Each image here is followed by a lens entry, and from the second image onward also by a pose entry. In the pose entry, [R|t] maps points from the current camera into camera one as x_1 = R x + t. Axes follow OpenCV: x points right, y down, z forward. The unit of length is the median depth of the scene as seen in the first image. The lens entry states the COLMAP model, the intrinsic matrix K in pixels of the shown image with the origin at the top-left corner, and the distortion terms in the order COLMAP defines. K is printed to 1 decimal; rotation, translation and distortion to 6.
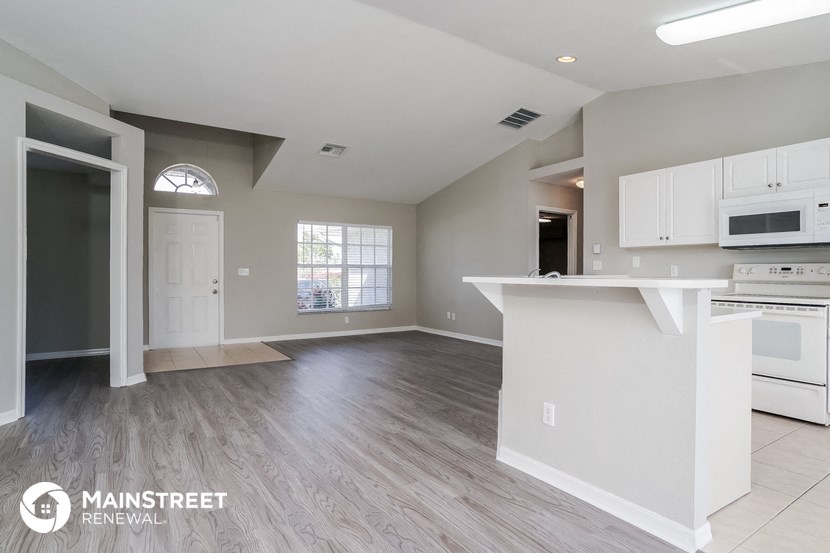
lens RADIAL K [[446.6, 0, 417.6], [0, 446.6, 274.9], [0, 0, 1]] dist [0.004191, 0.003643]
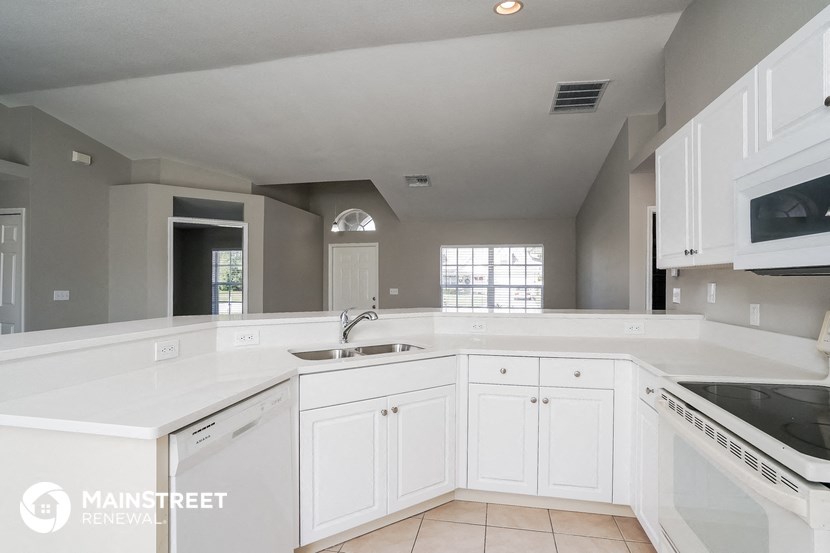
lens RADIAL K [[395.5, 0, 422.0], [0, 395.5, 279.0], [0, 0, 1]] dist [-0.008134, 0.001069]
pose [[0.715749, -0.002932, -0.698351, 0.703749], [-0.009036, 0.999869, -0.013459, -0.045210], [0.698299, 0.015944, 0.715629, 0.483899]]
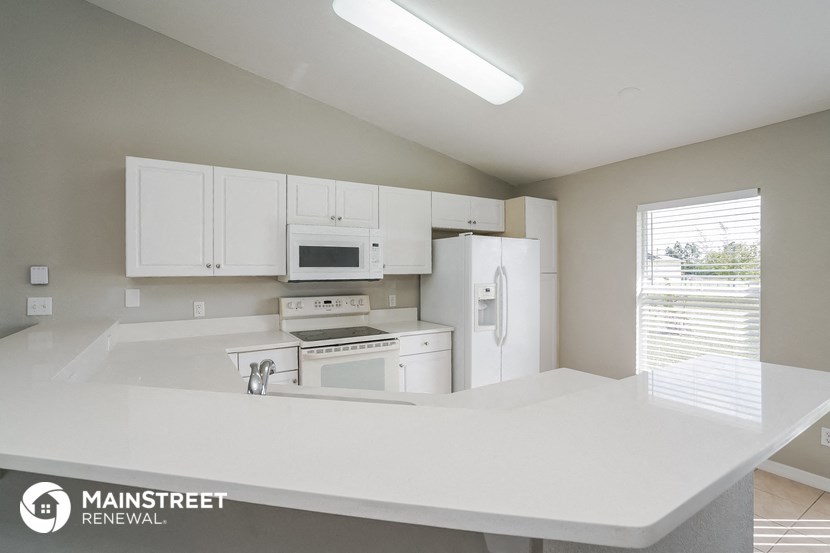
lens RADIAL K [[395.5, 0, 418.9], [0, 395.5, 273.3], [0, 0, 1]] dist [-0.008134, 0.001069]
pose [[0.038633, -0.005899, 0.999236, -0.055443], [0.015432, 0.999867, 0.005306, -0.073997], [-0.999134, 0.015215, 0.038719, 0.709425]]
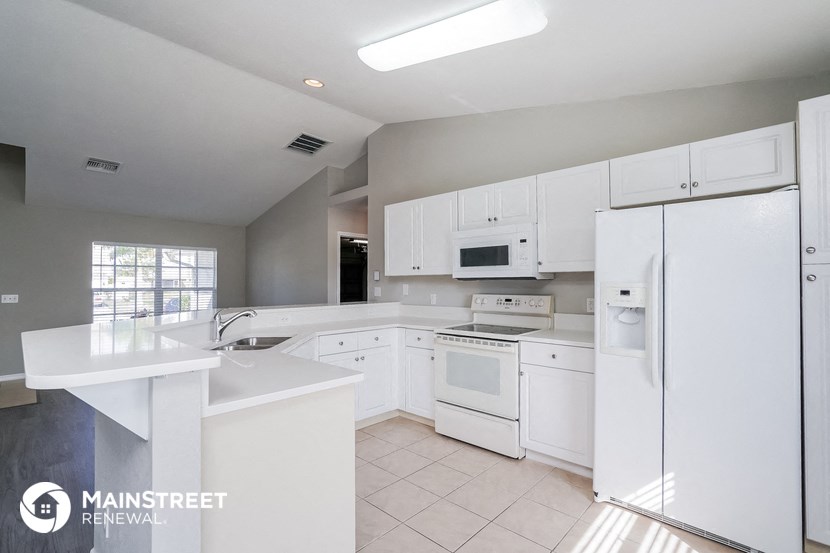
lens RADIAL K [[386.4, 0, 415.8], [0, 386.4, 280.4], [0, 0, 1]] dist [-0.024800, -0.000146]
pose [[0.975314, 0.000613, 0.220823, 0.386760], [0.003867, 0.999795, -0.019855, -0.039468], [-0.220790, 0.020218, 0.975112, 0.160454]]
